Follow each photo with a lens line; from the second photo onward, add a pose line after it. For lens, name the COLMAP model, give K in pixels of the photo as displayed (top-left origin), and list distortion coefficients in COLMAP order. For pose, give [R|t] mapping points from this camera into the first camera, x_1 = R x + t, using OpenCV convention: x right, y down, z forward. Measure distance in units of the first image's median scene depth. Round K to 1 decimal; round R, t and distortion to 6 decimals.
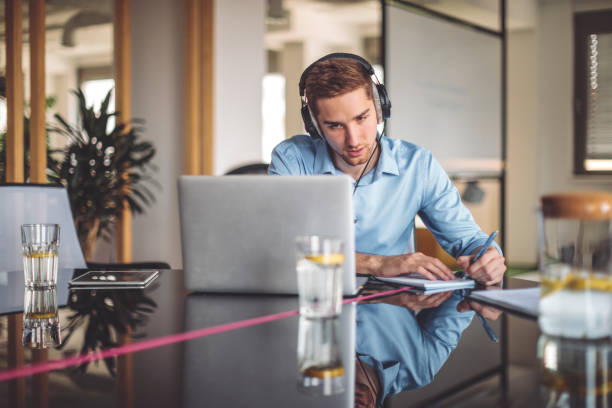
lens RADIAL K [[971.2, 0, 306.0], [0, 971.2, 204.0], [0, 0, 1]] dist [0.003085, -0.022396]
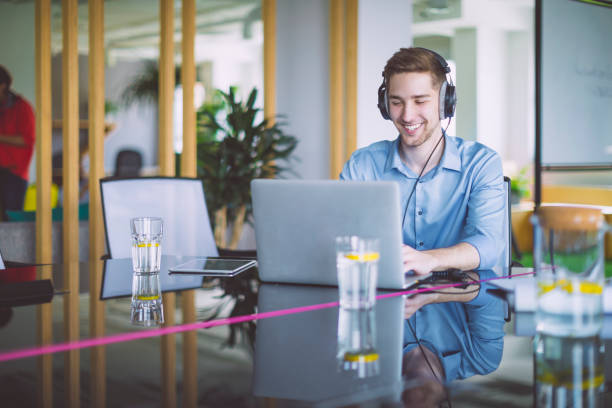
lens RADIAL K [[971.2, 0, 306.0], [0, 971.2, 204.0], [0, 0, 1]] dist [0.003085, -0.022396]
pose [[0.979544, 0.014051, -0.200737, 0.142607], [-0.010116, 0.999736, 0.020612, -0.021777], [0.200974, -0.018160, 0.979428, -0.089347]]
